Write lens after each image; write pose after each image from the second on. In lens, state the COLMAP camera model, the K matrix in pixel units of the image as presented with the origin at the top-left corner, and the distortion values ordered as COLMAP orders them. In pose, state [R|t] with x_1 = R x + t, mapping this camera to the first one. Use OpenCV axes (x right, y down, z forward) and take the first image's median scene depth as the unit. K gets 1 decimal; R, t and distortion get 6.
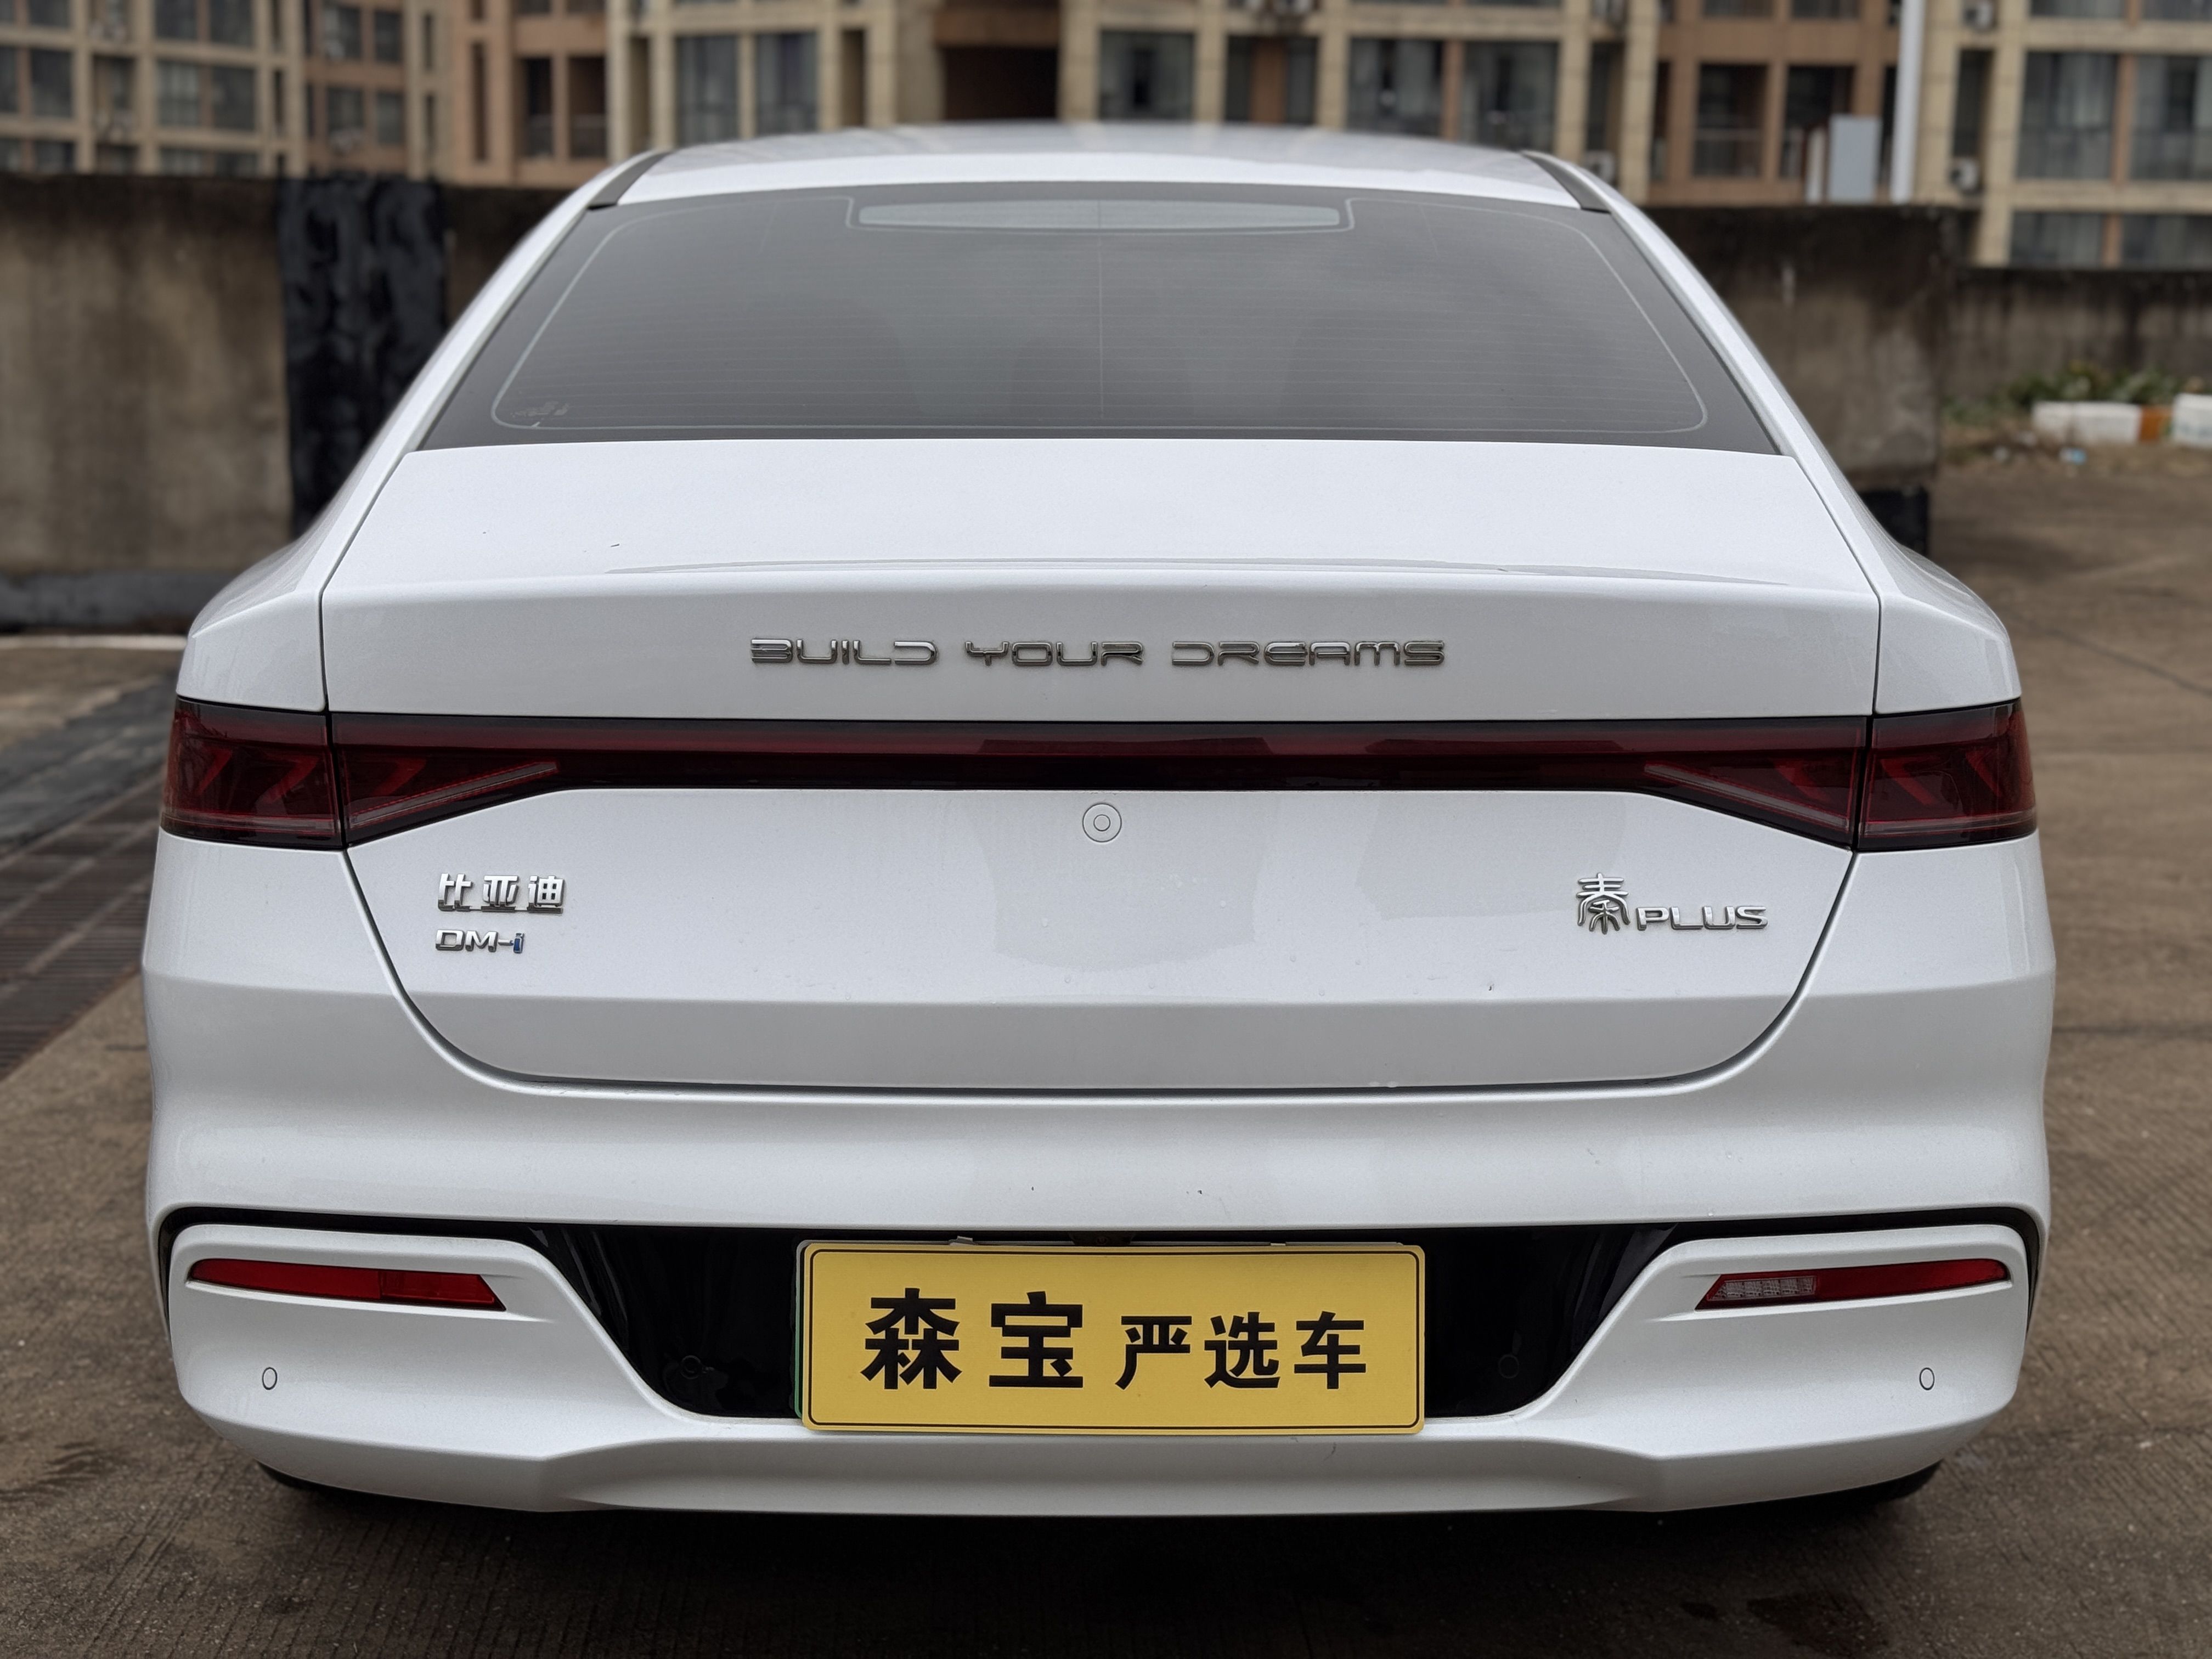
lens RADIAL K [[3057.7, 0, 1106.0], [0, 3057.7, 829.5], [0, 0, 1]] dist [0.161184, -0.268178]
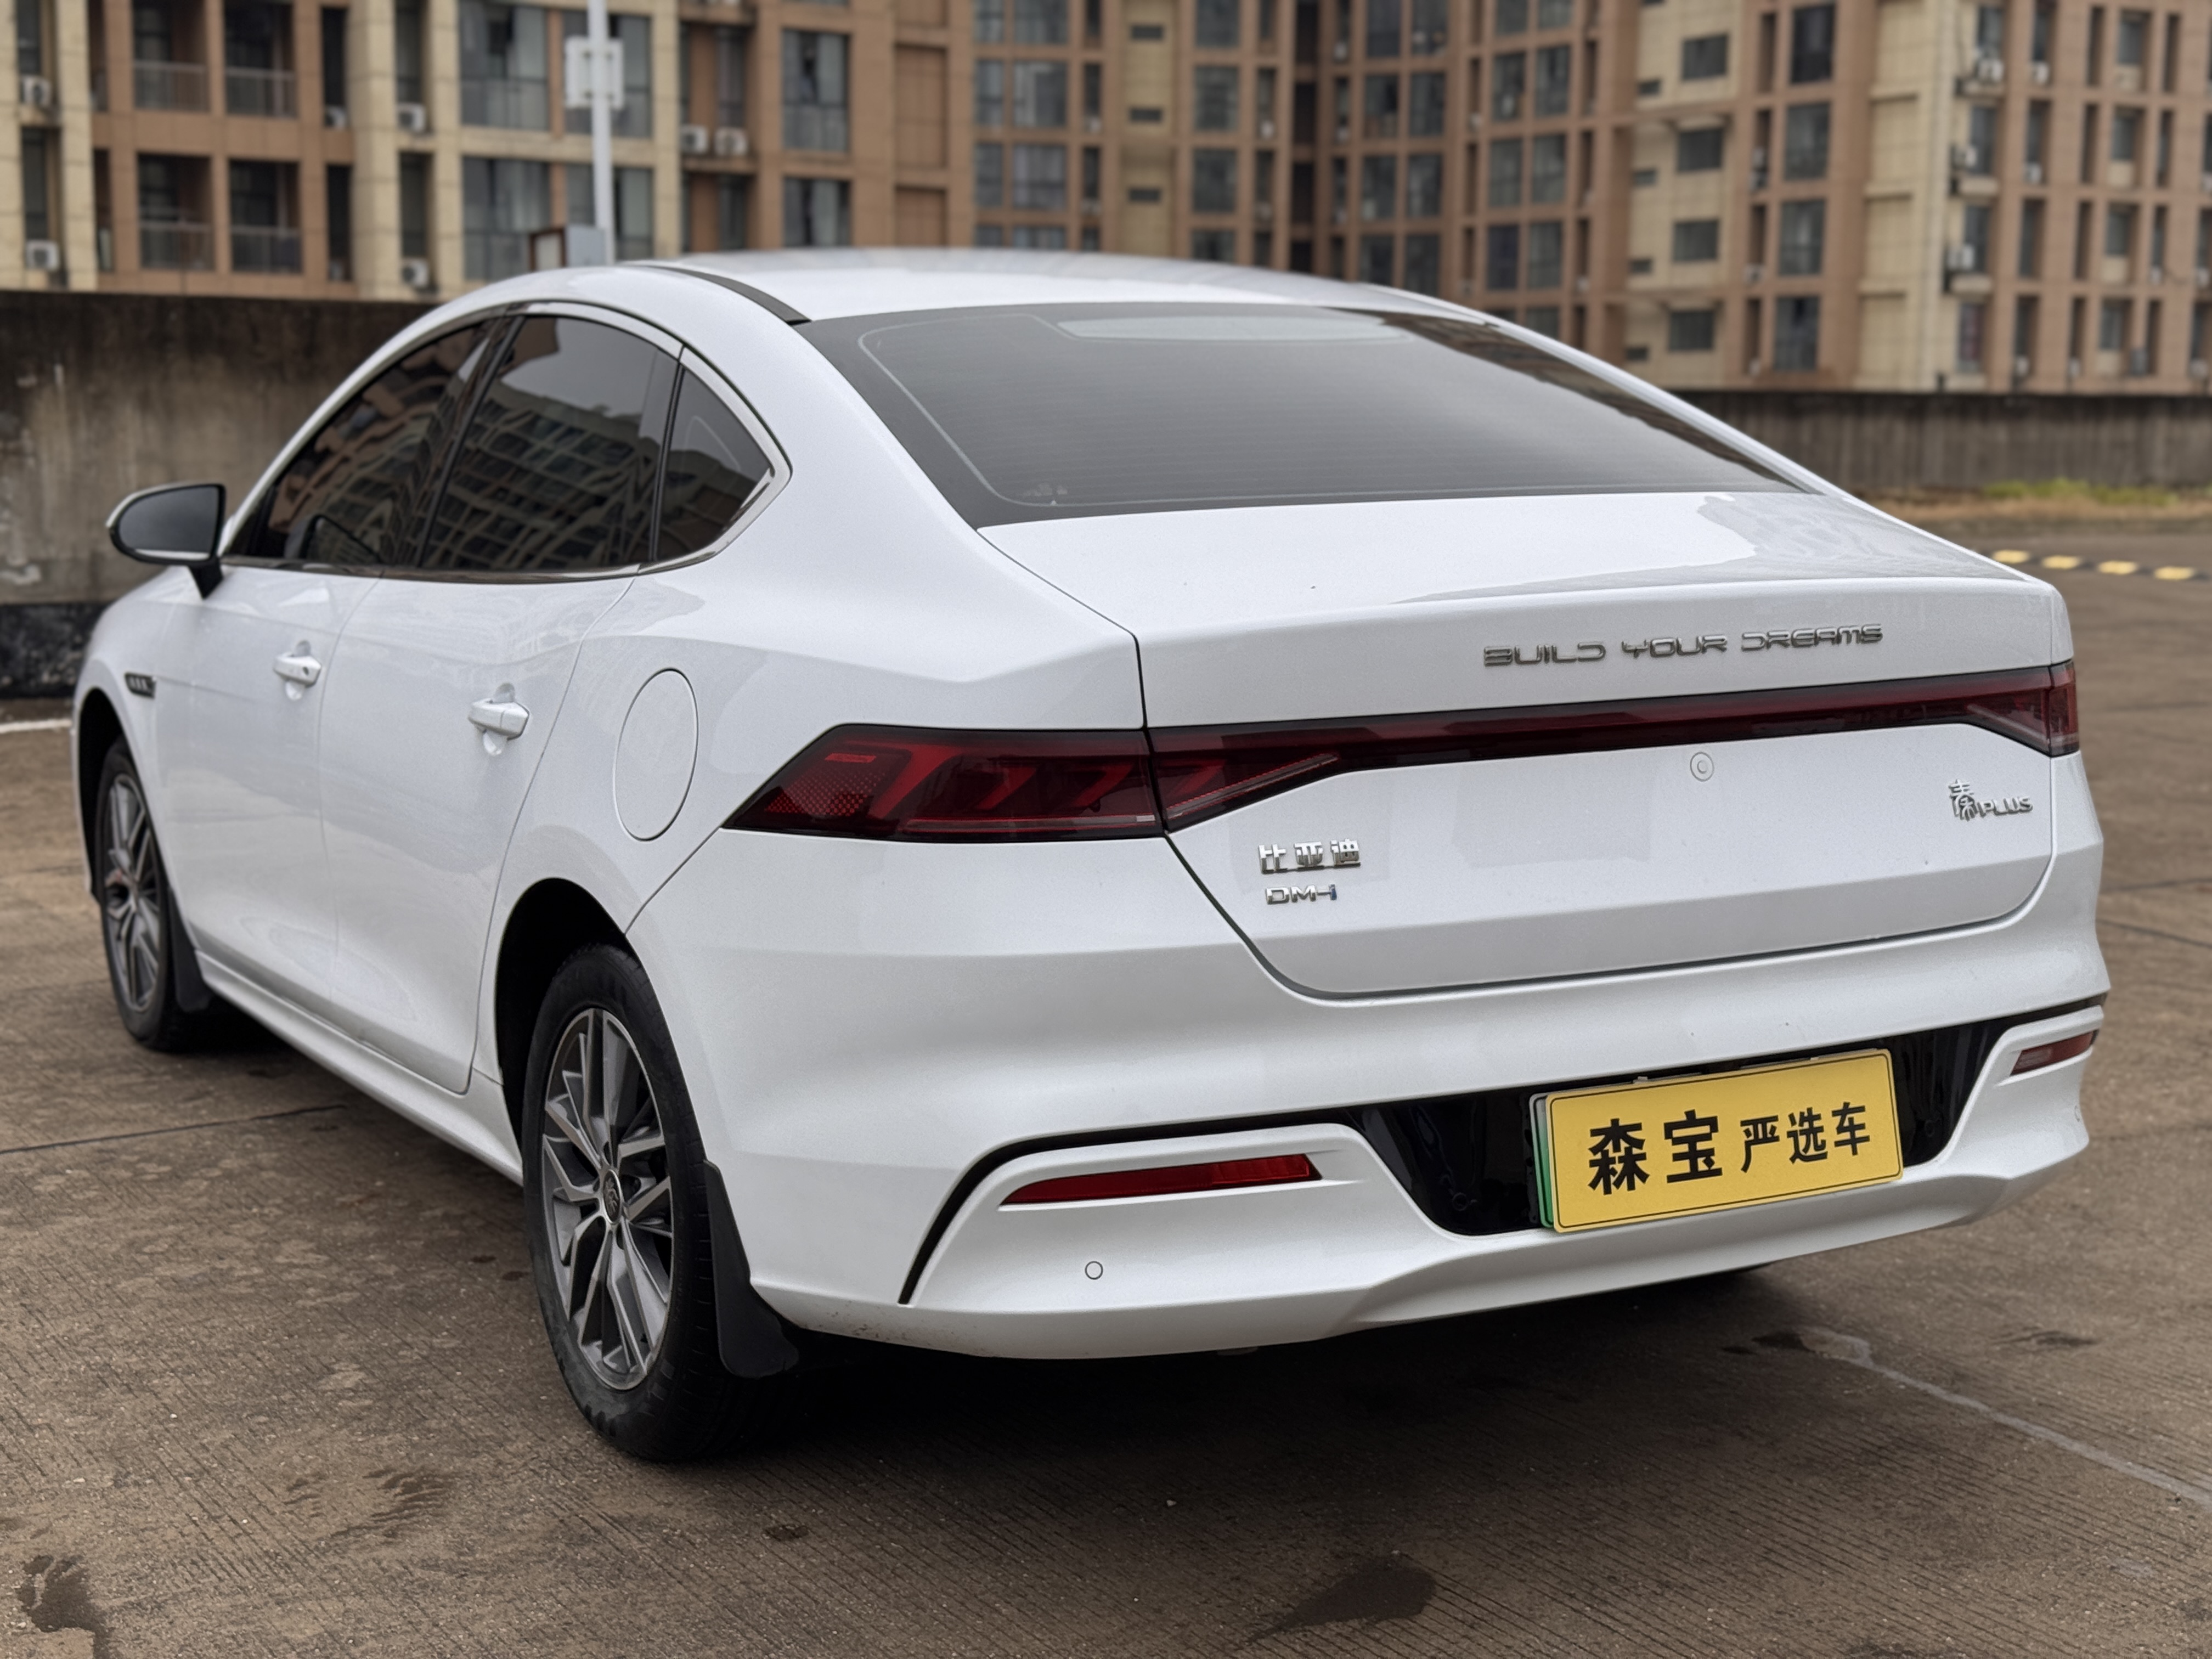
lens RADIAL K [[3057.7, 0, 1106.0], [0, 3057.7, 829.5], [0, 0, 1]] dist [0.161184, -0.268178]
pose [[0.880048, -0.077570, 0.468507, -0.884395], [0.091365, 0.995795, -0.006747, 0.010630], [-0.466013, 0.048743, 0.883434, -0.102493]]
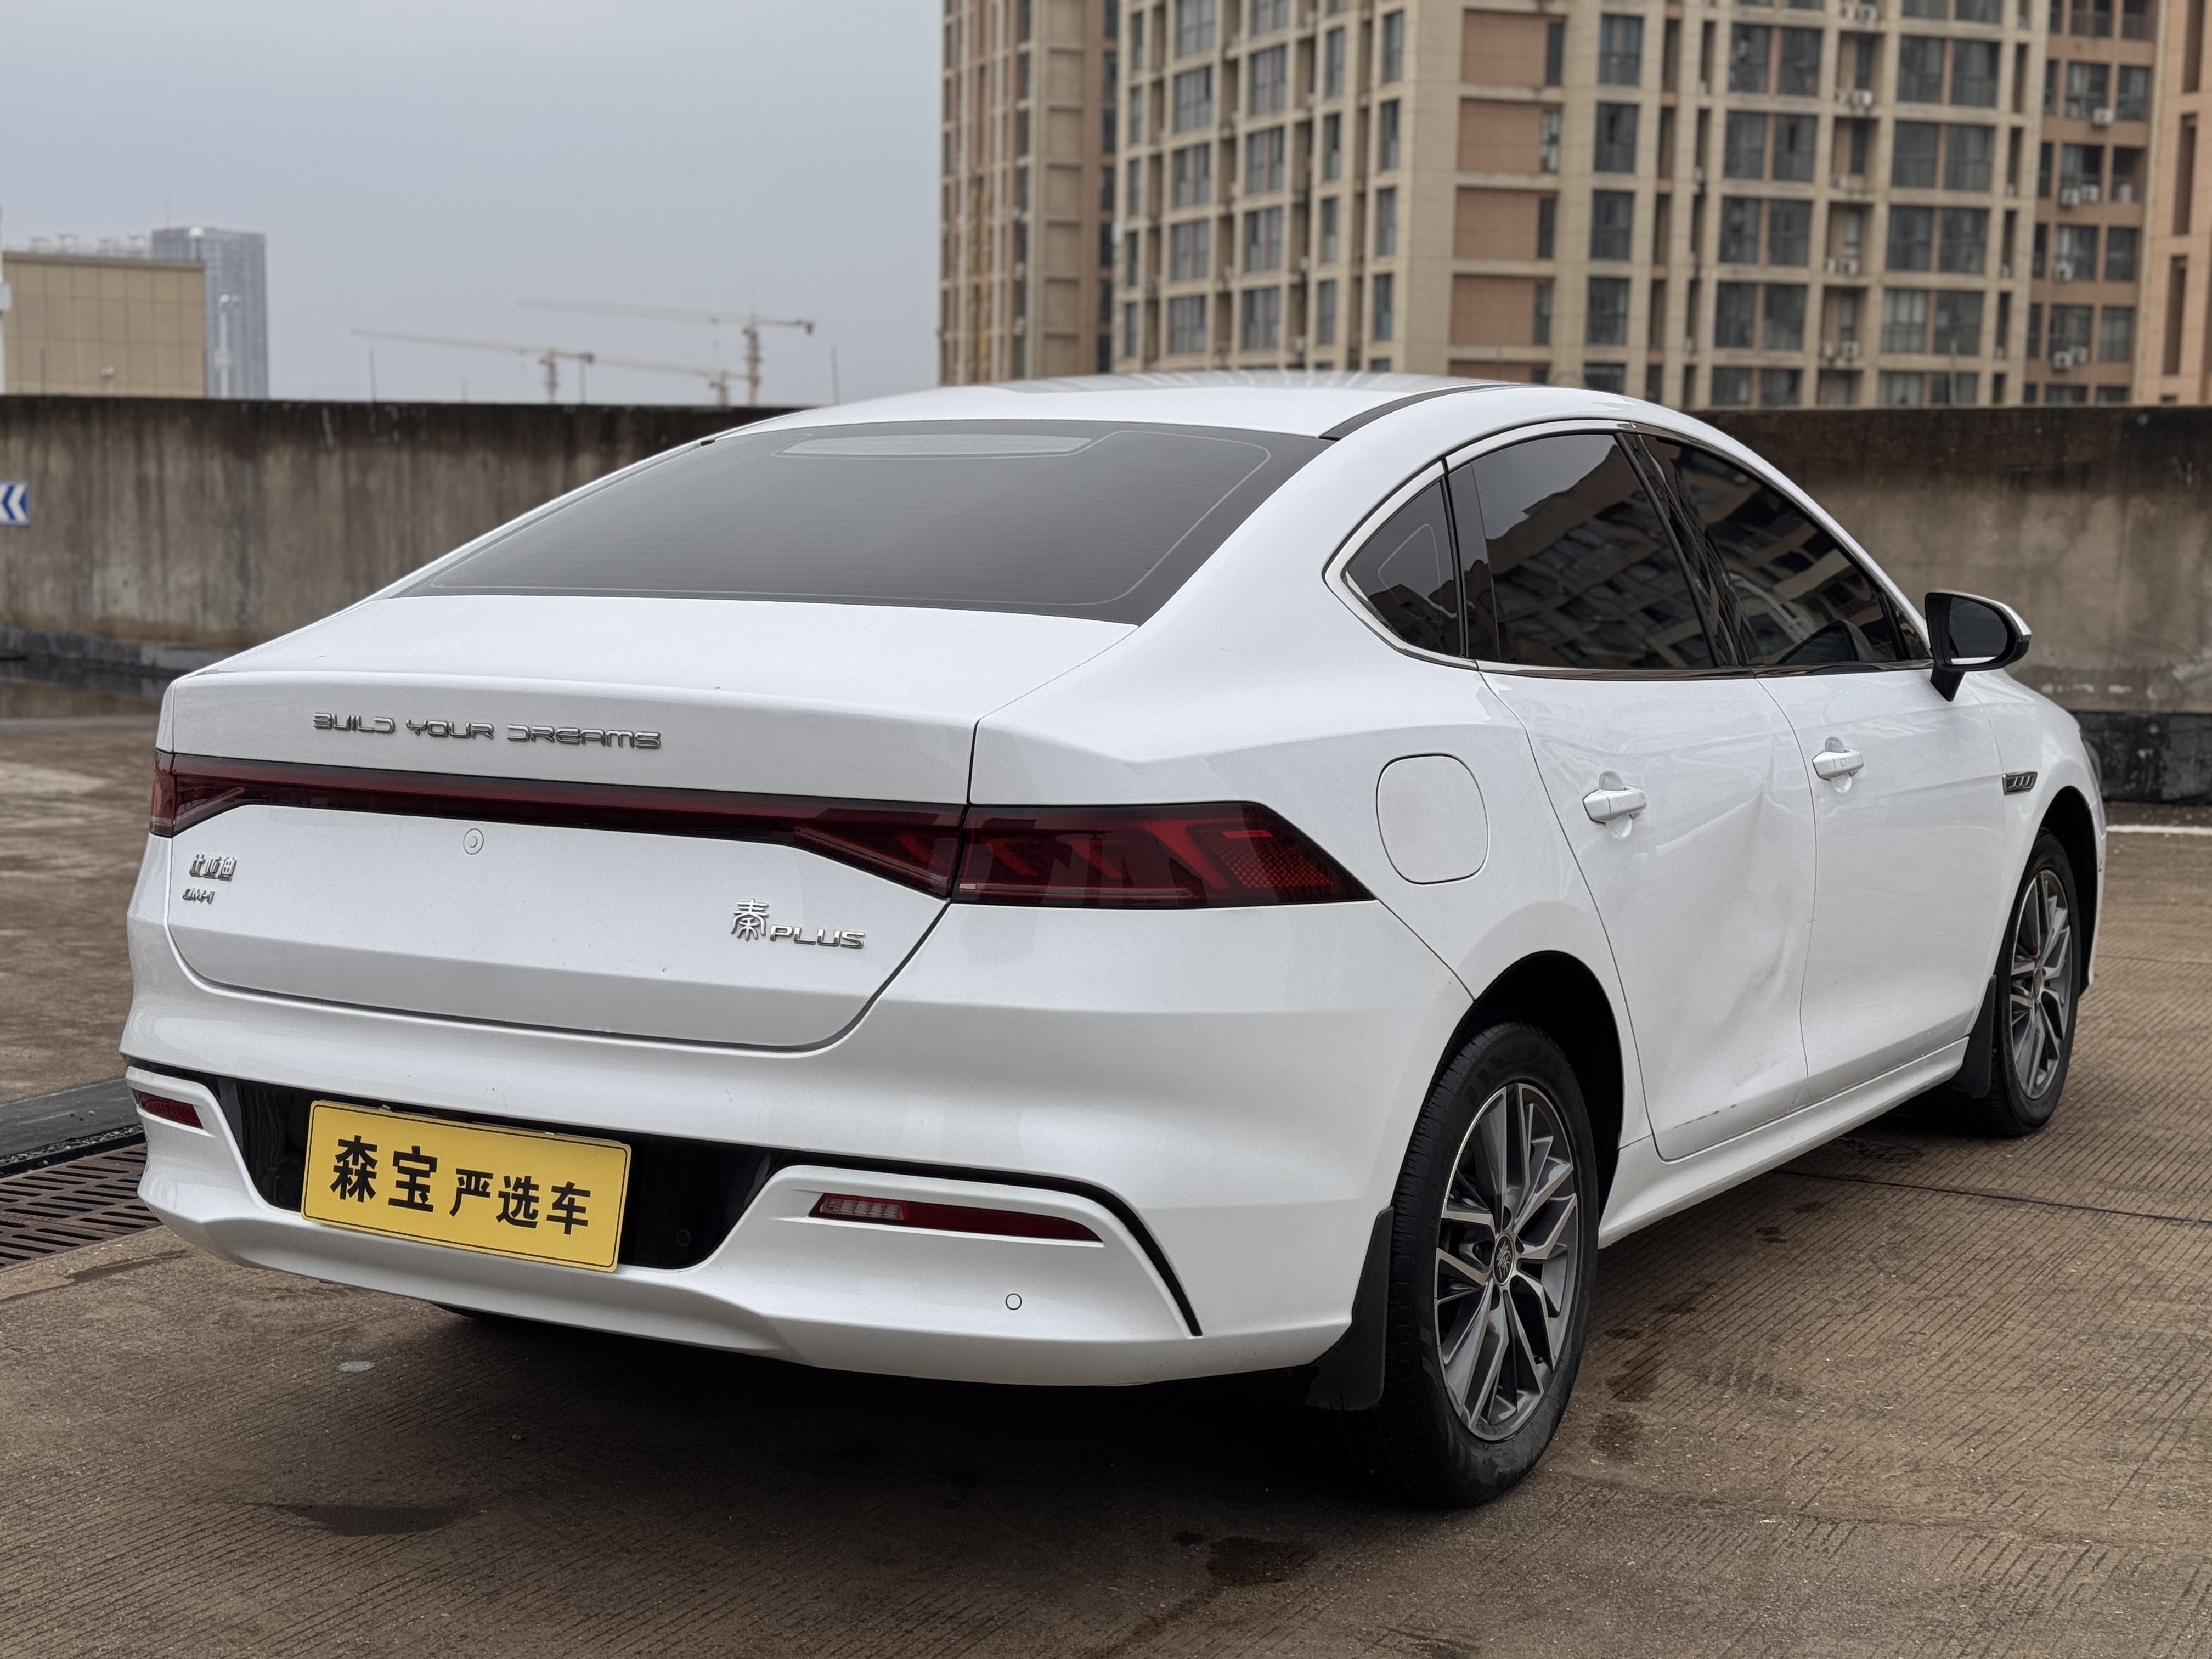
lens RADIAL K [[3057.7, 0, 1106.0], [0, 3057.7, 829.5], [0, 0, 1]] dist [0.161184, -0.268178]
pose [[0.851616, 0.055463, -0.521223, 1.053567], [-0.090964, 0.994936, -0.042755, 0.028314], [0.516212, 0.083823, 0.852349, -0.141993]]
